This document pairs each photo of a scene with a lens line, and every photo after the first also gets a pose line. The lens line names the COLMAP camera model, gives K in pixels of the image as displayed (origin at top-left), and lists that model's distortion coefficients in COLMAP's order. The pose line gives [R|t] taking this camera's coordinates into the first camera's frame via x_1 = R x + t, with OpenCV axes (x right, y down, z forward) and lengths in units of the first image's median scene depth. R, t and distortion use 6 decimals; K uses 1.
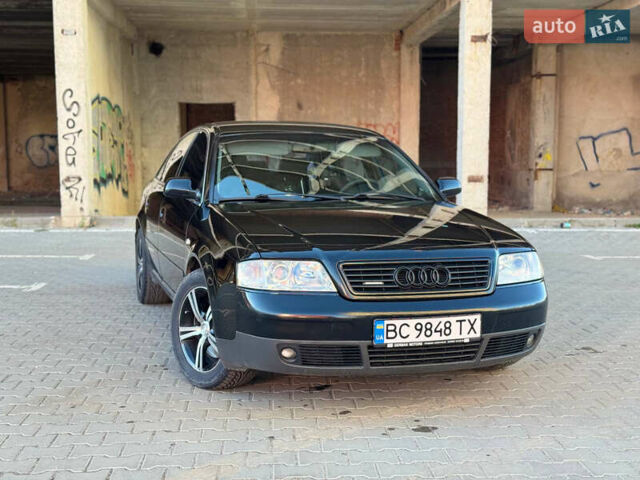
lens RADIAL K [[890.5, 0, 324.6], [0, 890.5, 239.0], [0, 0, 1]] dist [0.126602, 0.000000]
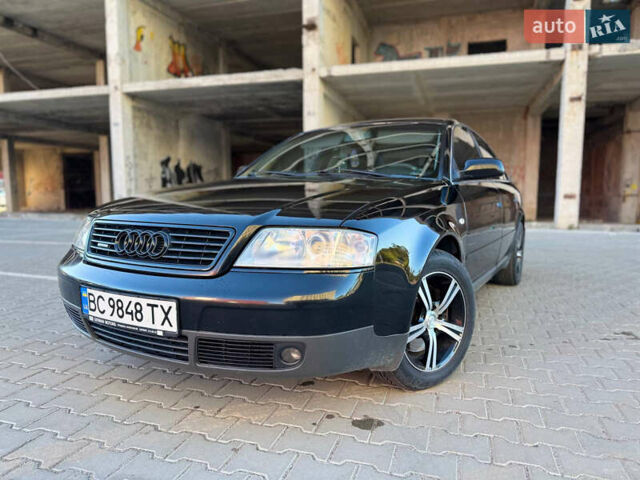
lens RADIAL K [[452.3, 0, 320.8], [0, 452.3, 244.5], [0, 0, 1]] dist [0.024794, -0.032046]
pose [[0.931321, 0.039906, -0.362006, 0.045300], [-0.034816, 0.999182, 0.020574, 0.006860], [0.362531, -0.006557, 0.931949, 0.120162]]
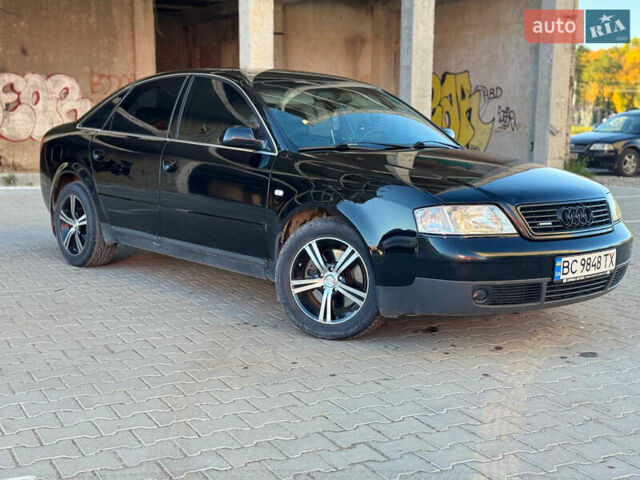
lens RADIAL K [[890.5, 0, 319.9], [0, 890.5, 239.1], [0, 0, 1]] dist [0.126602, 0.000000]
pose [[0.917416, -0.045109, 0.395365, -0.127271], [0.026269, 0.998252, 0.052939, 0.000818], [-0.397062, -0.038181, 0.916997, 0.025645]]
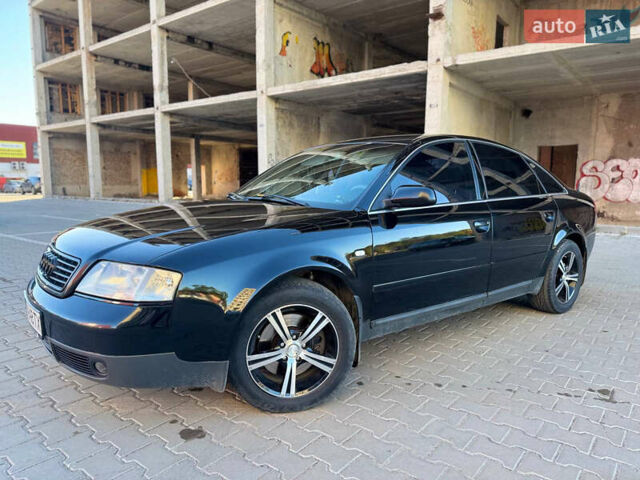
lens RADIAL K [[452.3, 0, 317.8], [0, 452.3, 244.0], [0, 0, 1]] dist [0.024794, -0.032046]
pose [[0.734169, 0.096074, -0.672135, 0.106957], [-0.069348, 0.995372, 0.066528, -0.007485], [0.675416, -0.002231, 0.737434, 0.149409]]
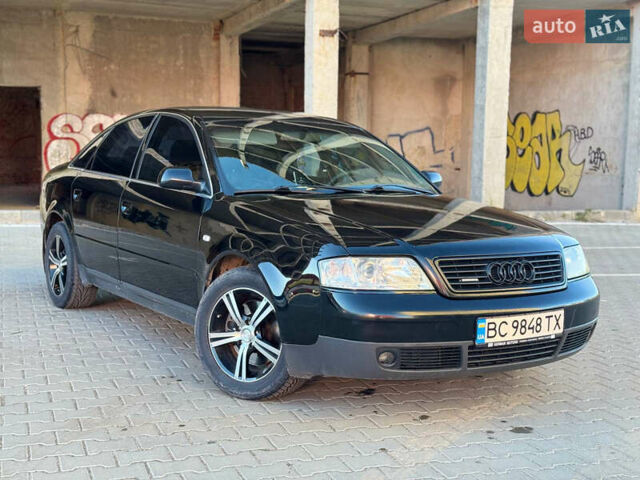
lens RADIAL K [[890.5, 0, 322.4], [0, 890.5, 243.2], [0, 0, 1]] dist [0.126602, 0.000000]
pose [[0.963457, -0.010459, 0.267659, -0.072436], [0.007592, 0.999902, 0.011744, -0.000394], [-0.267755, -0.009282, 0.963442, 0.025858]]
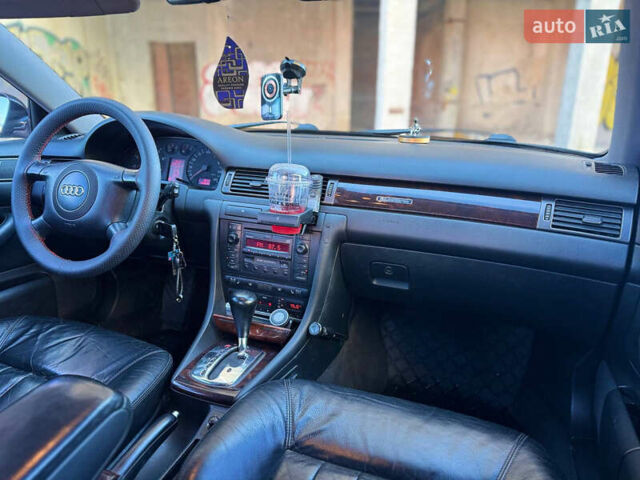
lens RADIAL K [[459.5, 0, 321.6], [0, 459.5, 243.5], [0, 0, 1]] dist [0.004288, -0.007722]
pose [[0.999879, -0.000728, 0.015527, 0.057792], [-0.002695, 0.975649, 0.219321, -0.026059], [-0.015308, -0.219337, 0.975529, 0.348268]]
